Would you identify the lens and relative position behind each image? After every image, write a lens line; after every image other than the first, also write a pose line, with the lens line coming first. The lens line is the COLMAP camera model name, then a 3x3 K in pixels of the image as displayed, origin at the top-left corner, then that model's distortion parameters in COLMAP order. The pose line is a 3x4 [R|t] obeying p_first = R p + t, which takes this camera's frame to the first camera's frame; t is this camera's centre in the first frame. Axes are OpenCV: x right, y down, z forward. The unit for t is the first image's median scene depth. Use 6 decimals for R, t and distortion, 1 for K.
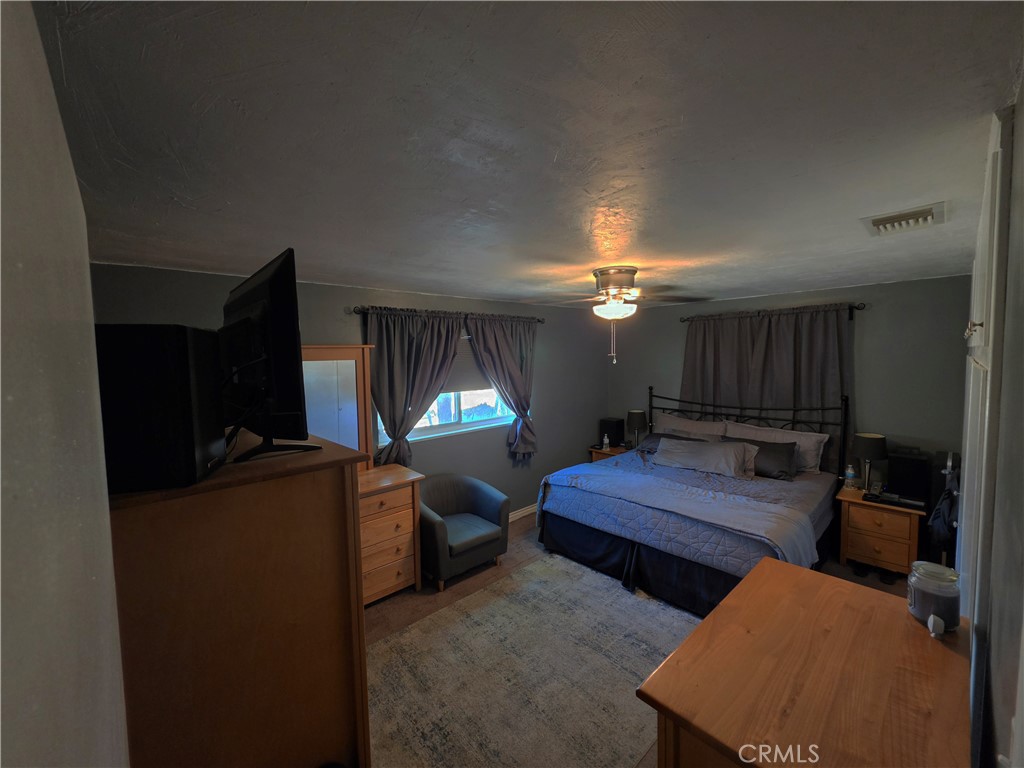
lens RADIAL K [[407.8, 0, 514.2], [0, 407.8, 383.6], [0, 0, 1]] dist [-0.002329, -0.000078]
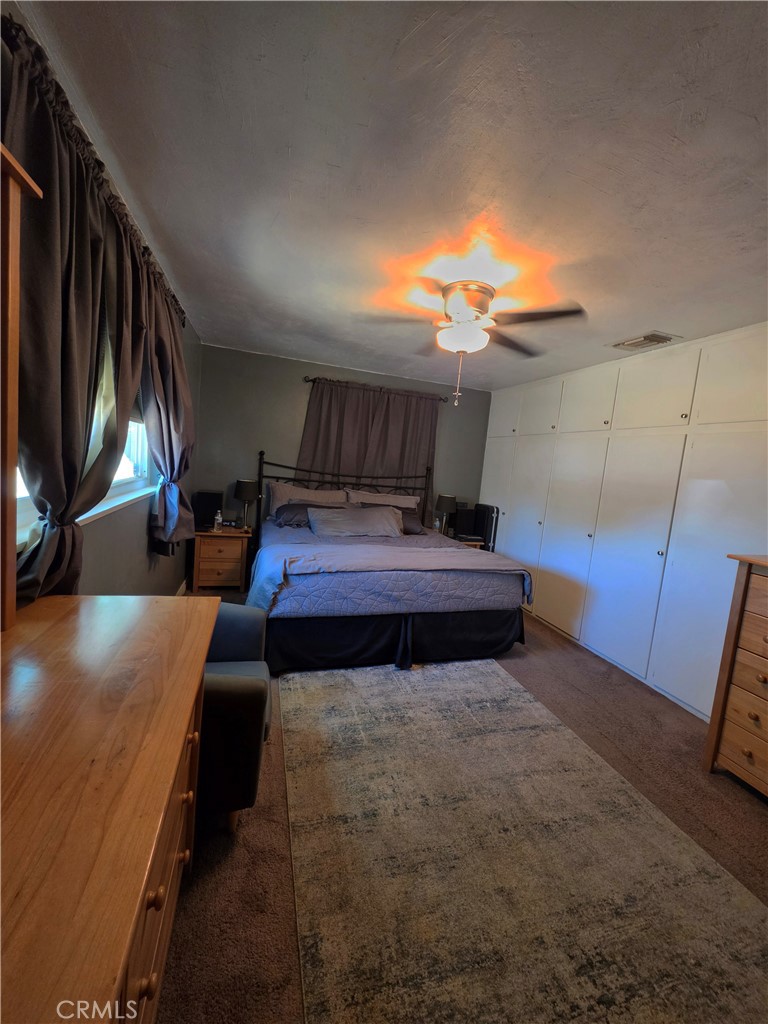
lens RADIAL K [[407.8, 0, 384.4], [0, 407.8, 506.6], [0, 0, 1]] dist [-0.002329, -0.000078]
pose [[0.432882, -0.037233, 0.900681, -0.424610], [-0.036867, 0.997579, 0.058958, 0.083837], [-0.900696, -0.058727, 0.430462, 0.548124]]
